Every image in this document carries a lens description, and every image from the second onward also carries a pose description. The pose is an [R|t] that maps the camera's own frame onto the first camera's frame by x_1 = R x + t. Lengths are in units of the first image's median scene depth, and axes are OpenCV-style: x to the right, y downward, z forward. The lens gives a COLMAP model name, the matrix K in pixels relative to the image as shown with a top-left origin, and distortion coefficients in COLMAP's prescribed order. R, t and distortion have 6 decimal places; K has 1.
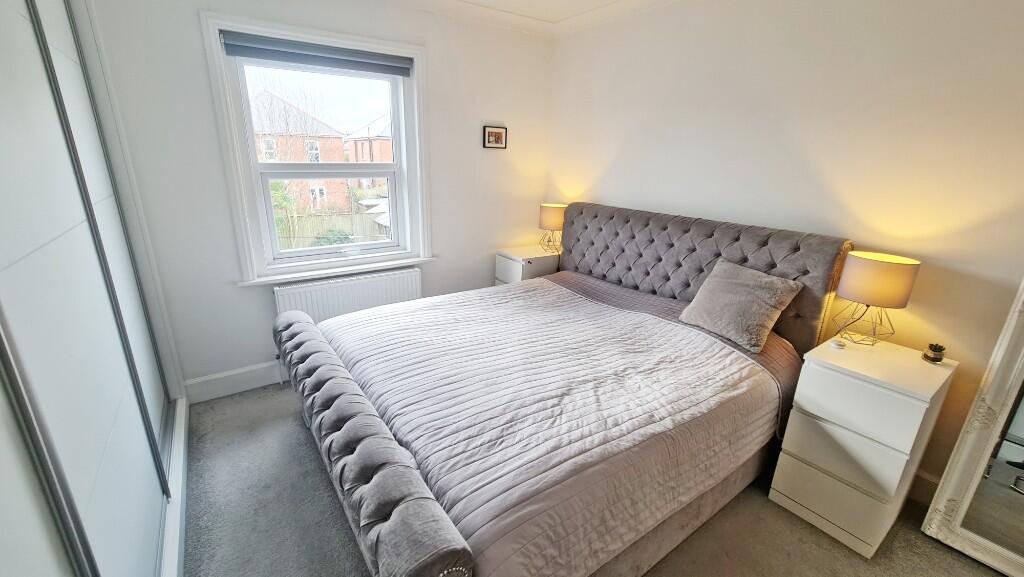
lens RADIAL K [[420.4, 0, 501.6], [0, 420.4, 286.5], [0, 0, 1]] dist [0.001591, 0.000183]
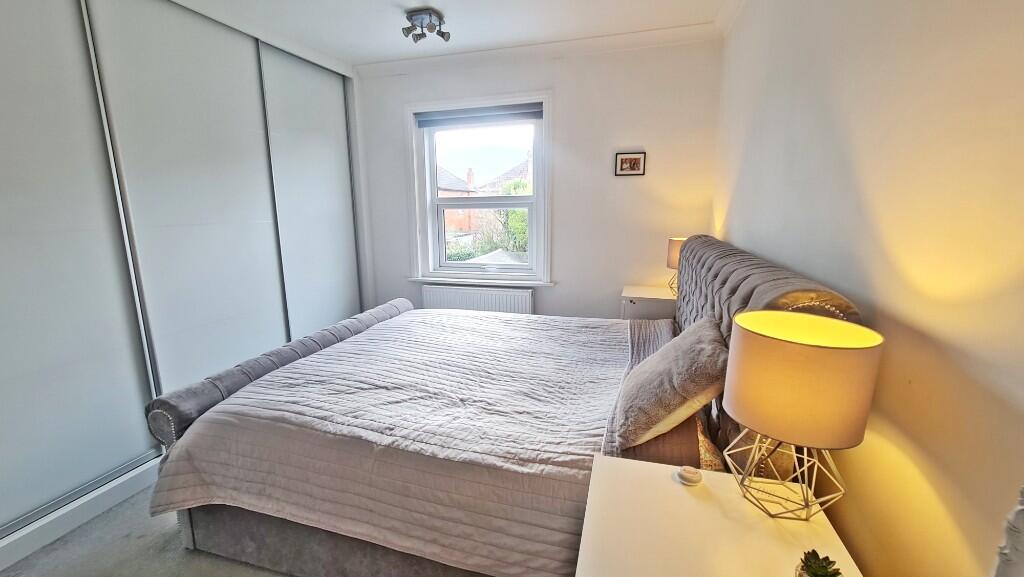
lens RADIAL K [[420.4, 0, 502.0], [0, 420.4, 292.0], [0, 0, 1]] dist [0.001591, 0.000183]
pose [[0.626742, 0.130605, -0.768204, 0.883901], [-0.207640, 0.978200, -0.003096, -0.031335], [0.751053, 0.161450, 0.640198, 0.392827]]
